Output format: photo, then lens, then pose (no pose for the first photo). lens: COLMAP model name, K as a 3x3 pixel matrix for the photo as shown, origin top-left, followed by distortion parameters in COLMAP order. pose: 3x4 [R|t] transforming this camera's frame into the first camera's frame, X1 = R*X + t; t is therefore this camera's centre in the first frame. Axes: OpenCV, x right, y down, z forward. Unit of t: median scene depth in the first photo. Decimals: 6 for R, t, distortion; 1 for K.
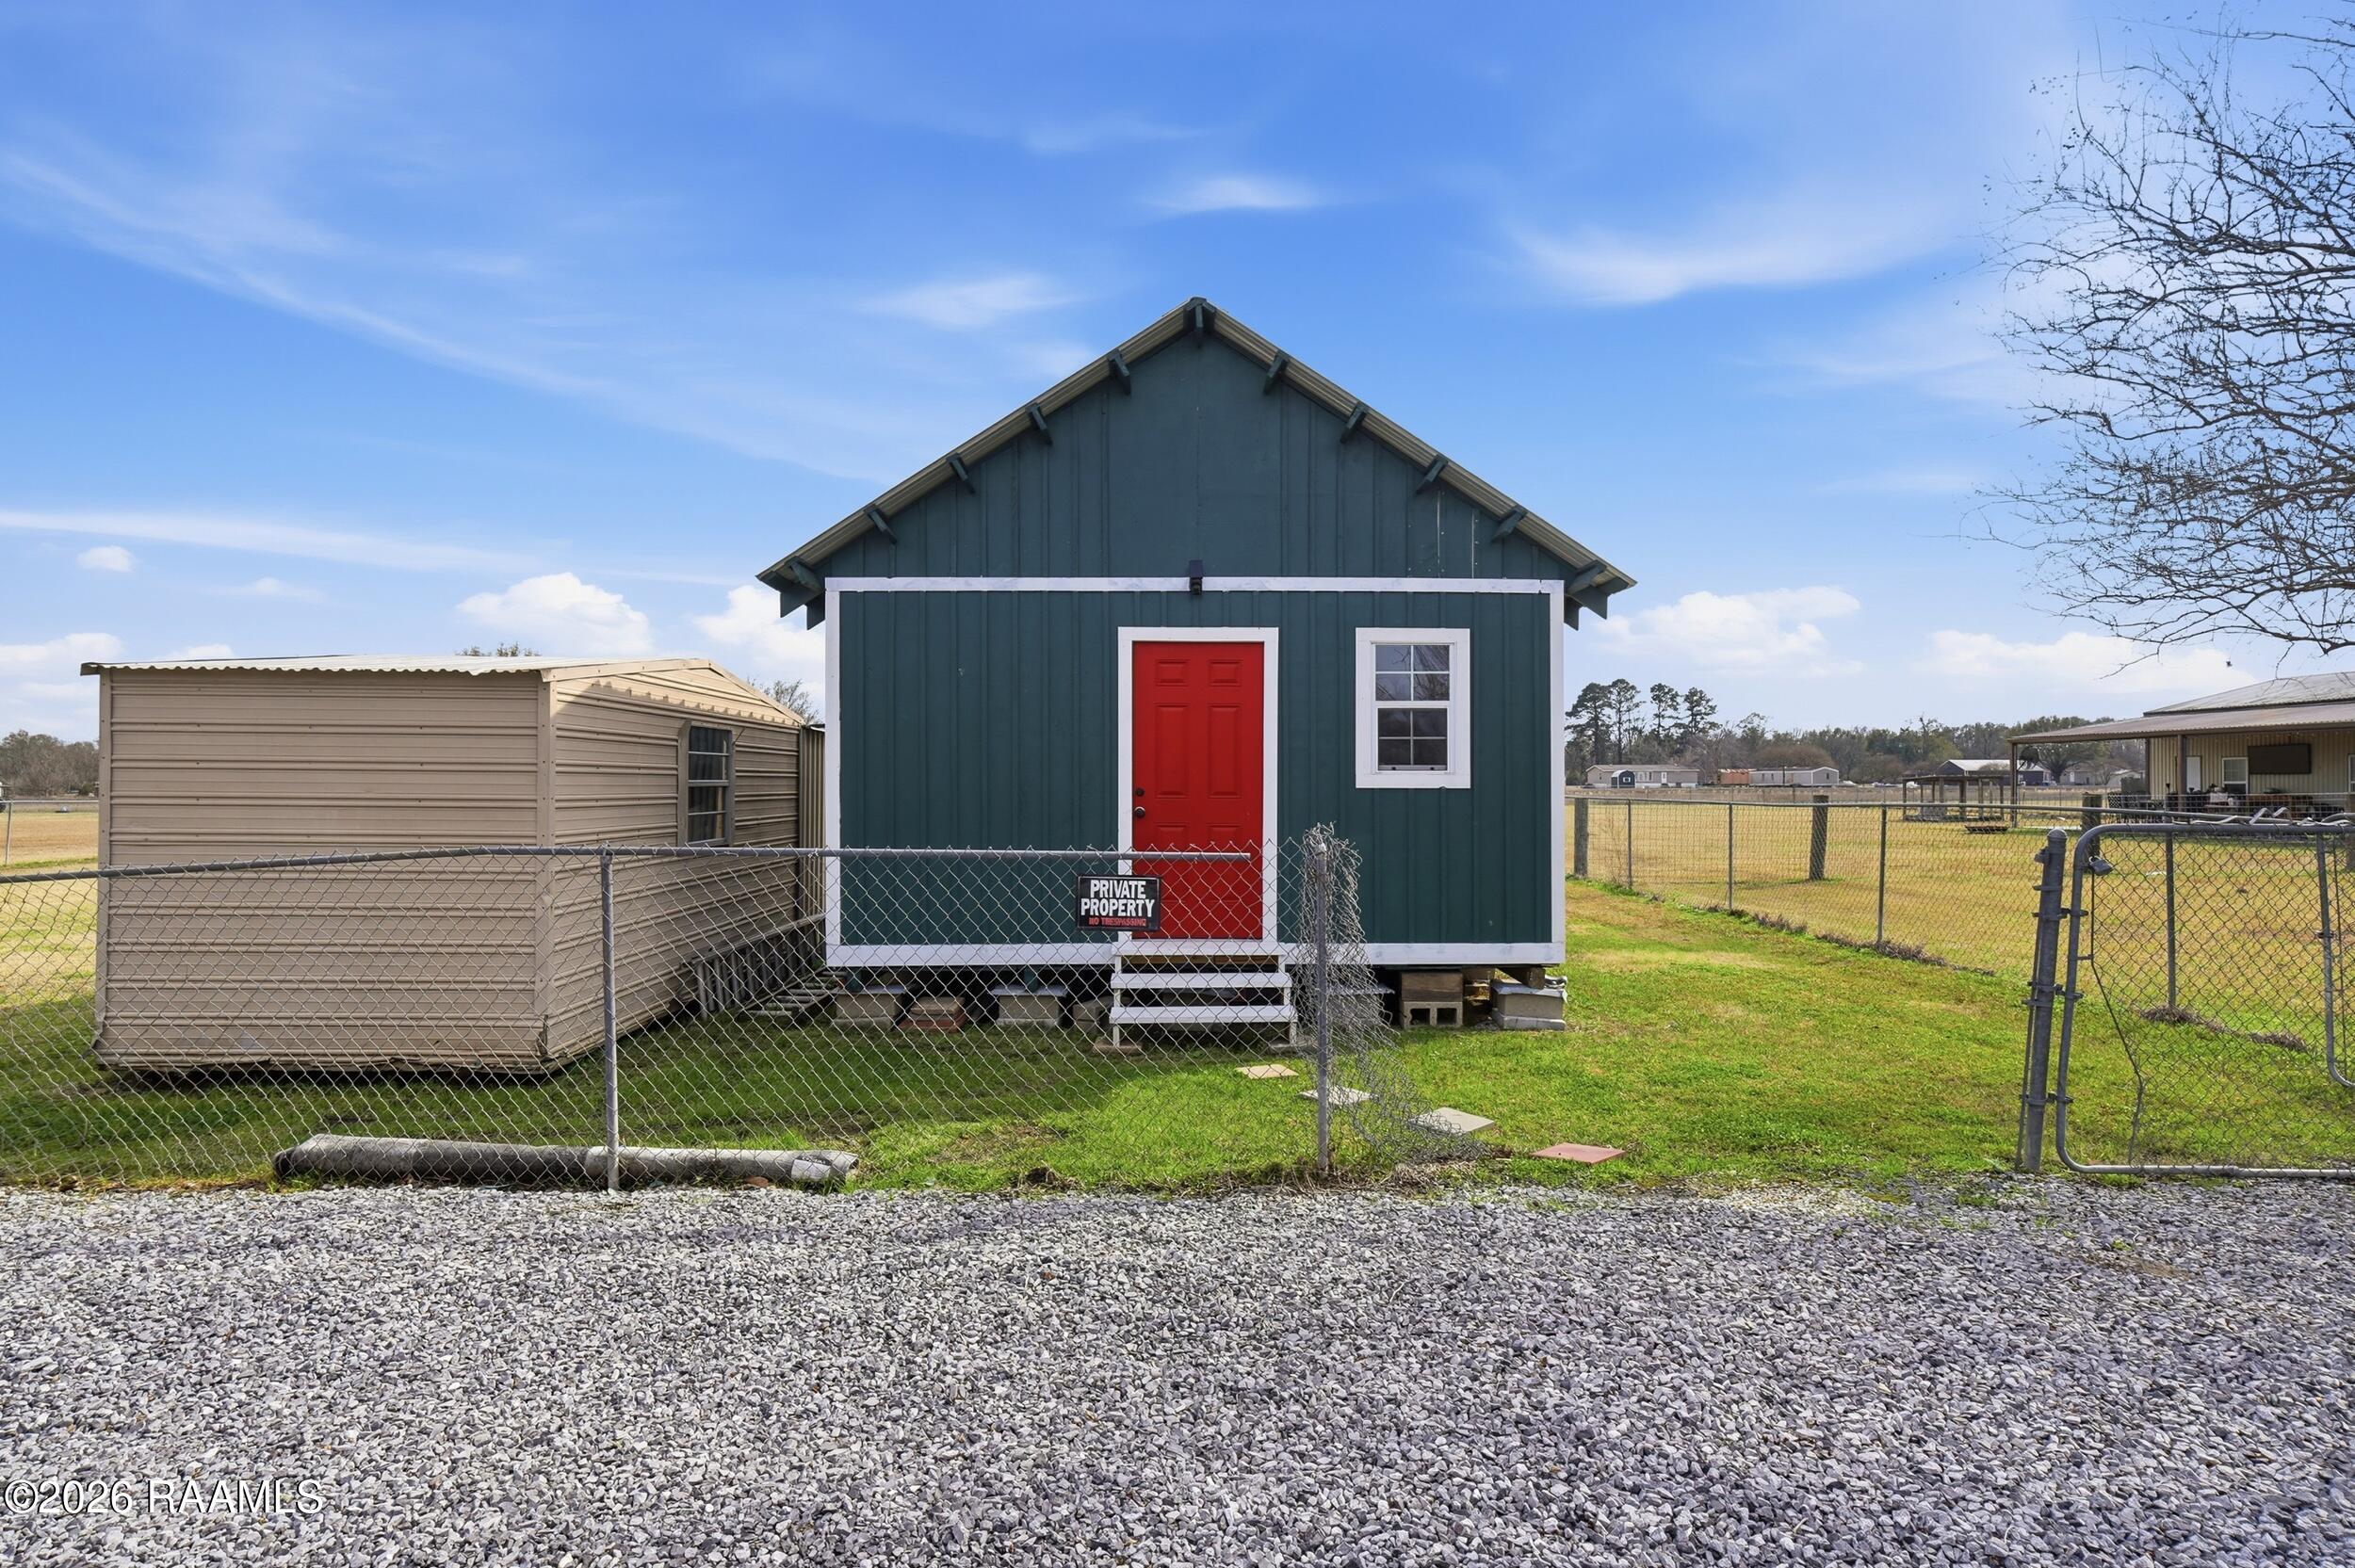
lens RADIAL K [[1246.7, 0, 1183.8], [0, 1246.7, 777.6], [0, 0, 1]] dist [0.003201, 0.000091]
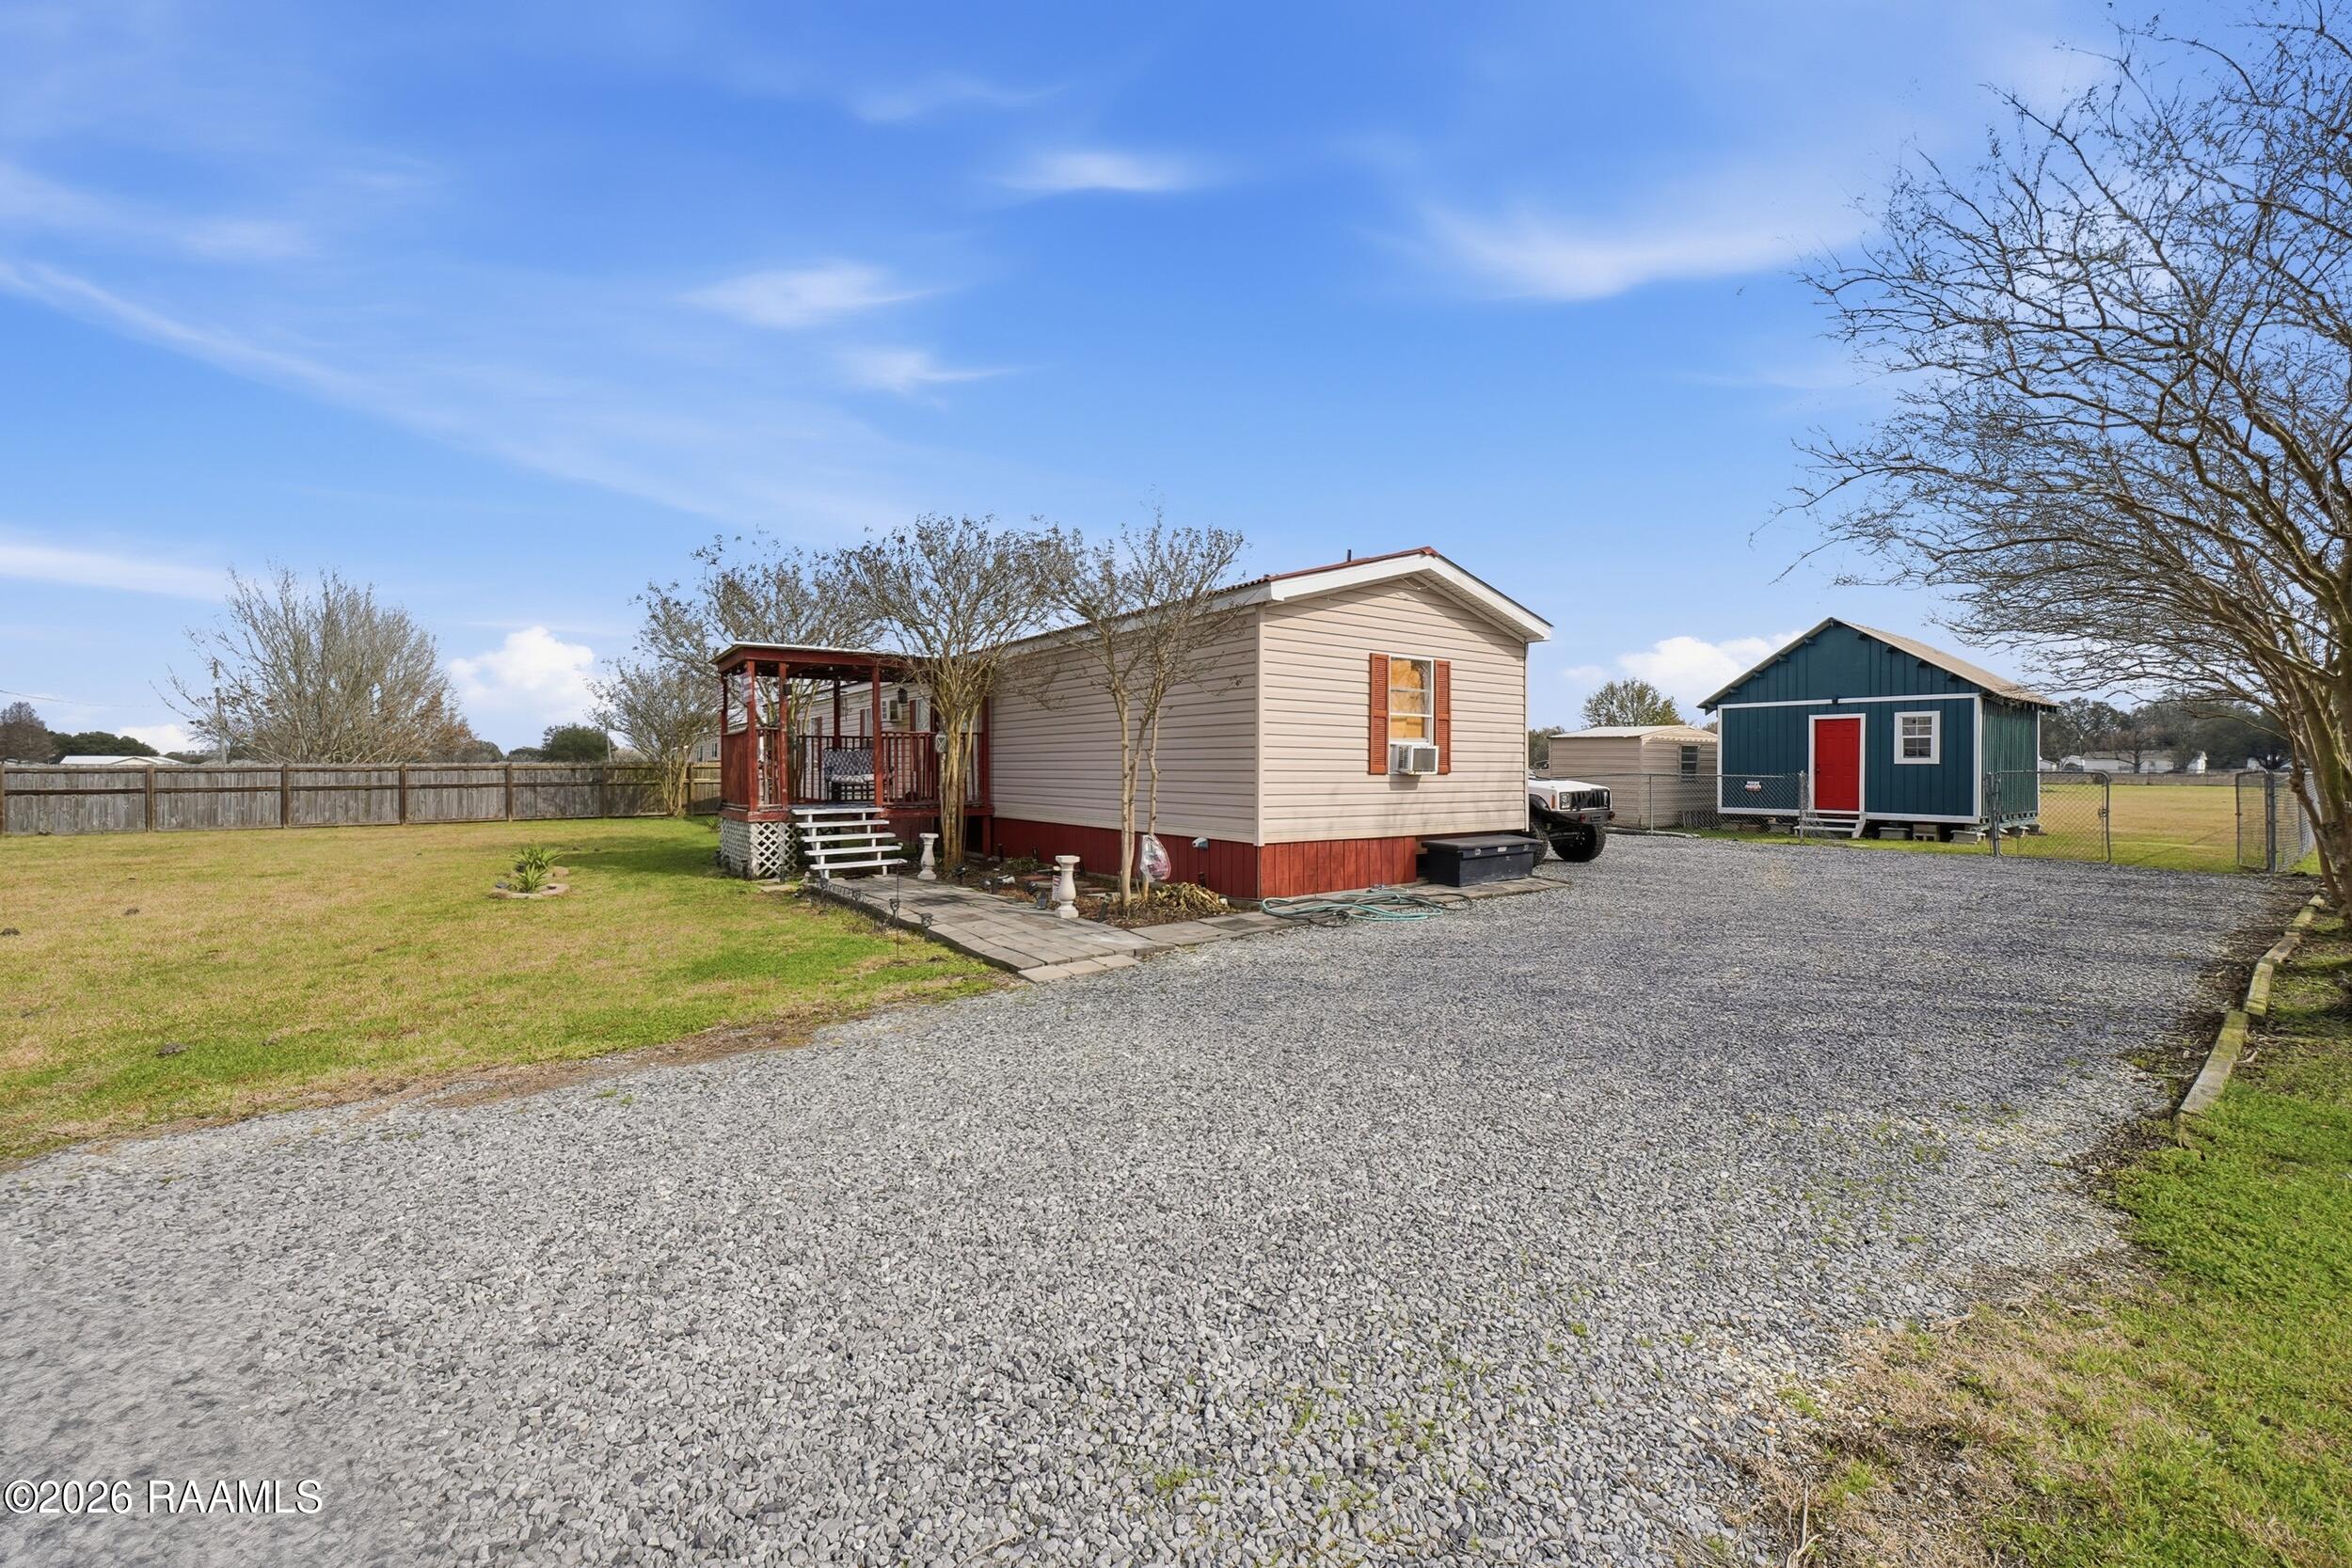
lens RADIAL K [[964.4, 0, 1183.7], [0, 964.4, 770.9], [0, 0, 1]] dist [-0.001080, -0.000023]
pose [[0.599679, 0.009664, -0.800182, 1.006936], [-0.016010, 0.999872, 0.000077, 0.054840], [0.800081, 0.012765, 0.599757, -1.883948]]
